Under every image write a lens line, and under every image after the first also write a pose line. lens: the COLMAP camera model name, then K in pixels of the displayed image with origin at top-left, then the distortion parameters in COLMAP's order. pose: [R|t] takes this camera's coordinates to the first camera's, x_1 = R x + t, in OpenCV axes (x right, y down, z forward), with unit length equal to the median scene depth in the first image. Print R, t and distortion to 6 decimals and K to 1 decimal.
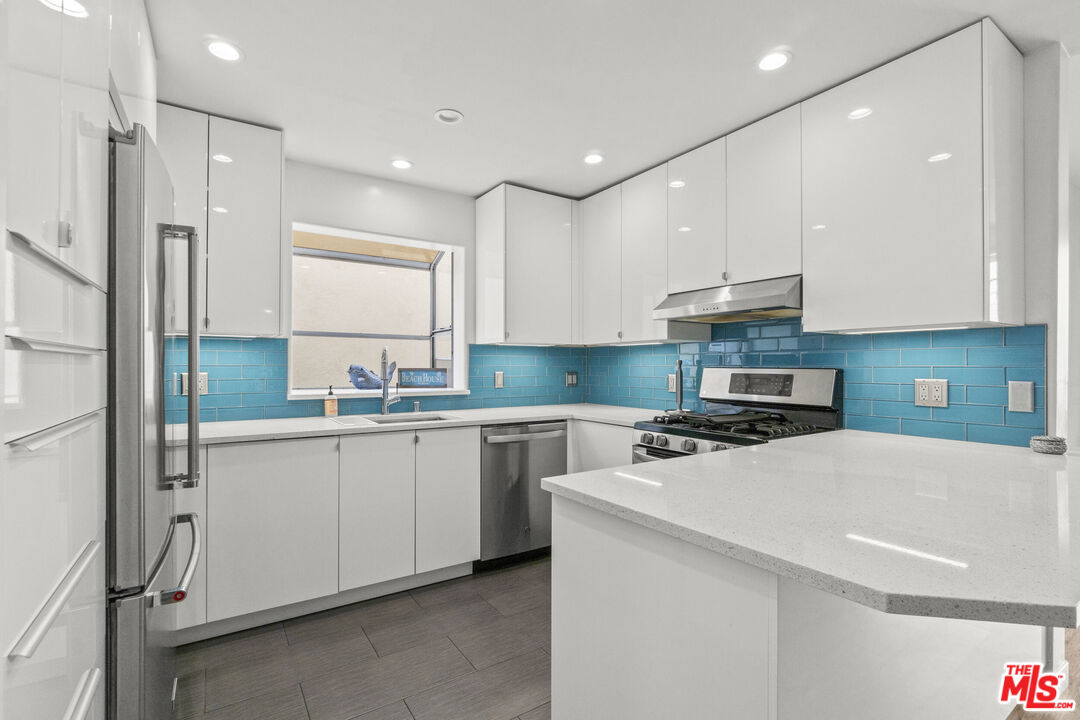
lens RADIAL K [[469.6, 0, 541.1], [0, 469.6, 364.9], [0, 0, 1]] dist [0.001657, -0.000977]
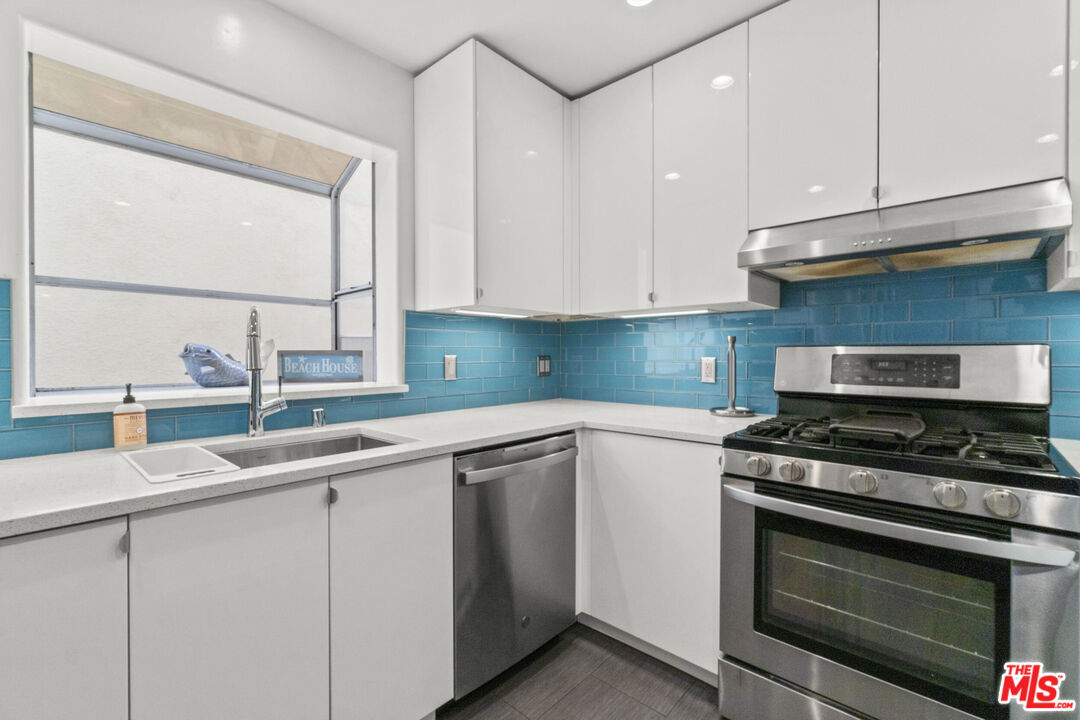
lens RADIAL K [[469.6, 0, 538.5], [0, 469.6, 356.0], [0, 0, 1]] dist [0.001657, -0.000977]
pose [[0.974099, -0.004963, 0.226067, -0.122102], [0.003191, 0.999961, 0.008202, 0.011064], [-0.226099, -0.007268, 0.974077, 0.358190]]
